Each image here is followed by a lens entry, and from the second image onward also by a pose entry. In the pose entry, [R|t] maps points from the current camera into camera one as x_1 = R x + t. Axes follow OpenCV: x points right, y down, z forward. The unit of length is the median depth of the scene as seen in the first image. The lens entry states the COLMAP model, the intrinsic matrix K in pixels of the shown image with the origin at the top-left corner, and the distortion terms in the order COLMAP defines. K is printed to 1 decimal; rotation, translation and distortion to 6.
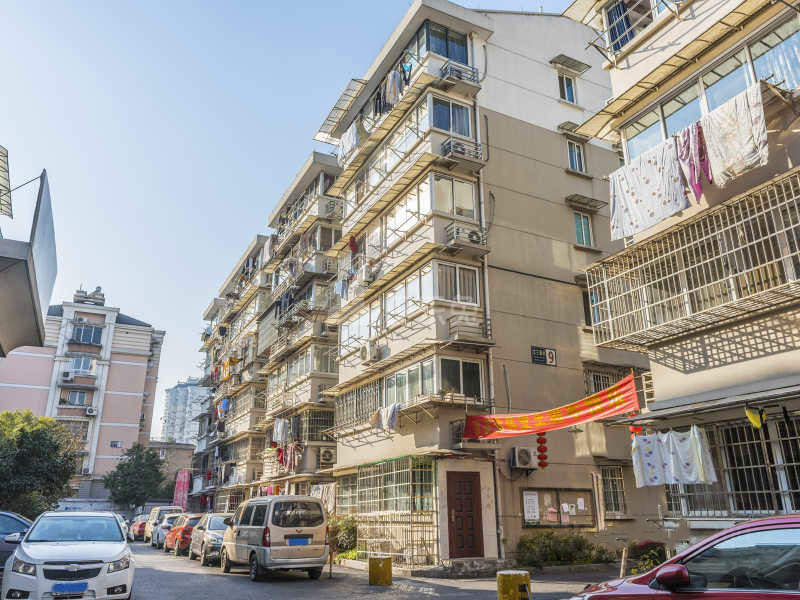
lens RADIAL K [[608.4, 0, 400.0], [0, 608.4, 300.0], [0, 0, 1]] dist [0.004624, -0.004163]
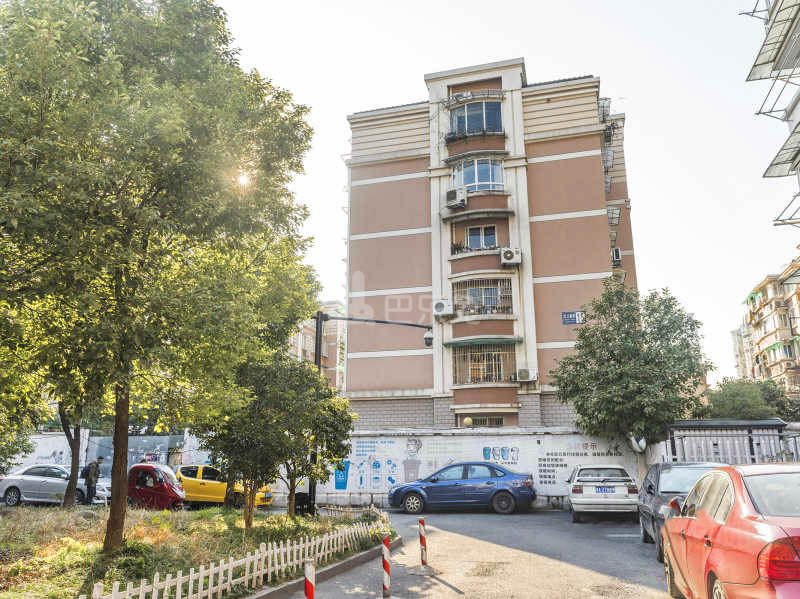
lens RADIAL K [[608.4, 0, 400.0], [0, 608.4, 299.5], [0, 0, 1]] dist [0.004624, -0.004163]
pose [[0.728553, -0.177663, -0.661548, -0.255676], [0.212984, 0.976662, -0.027732, 0.209005], [0.651036, -0.120695, 0.749389, 0.573252]]
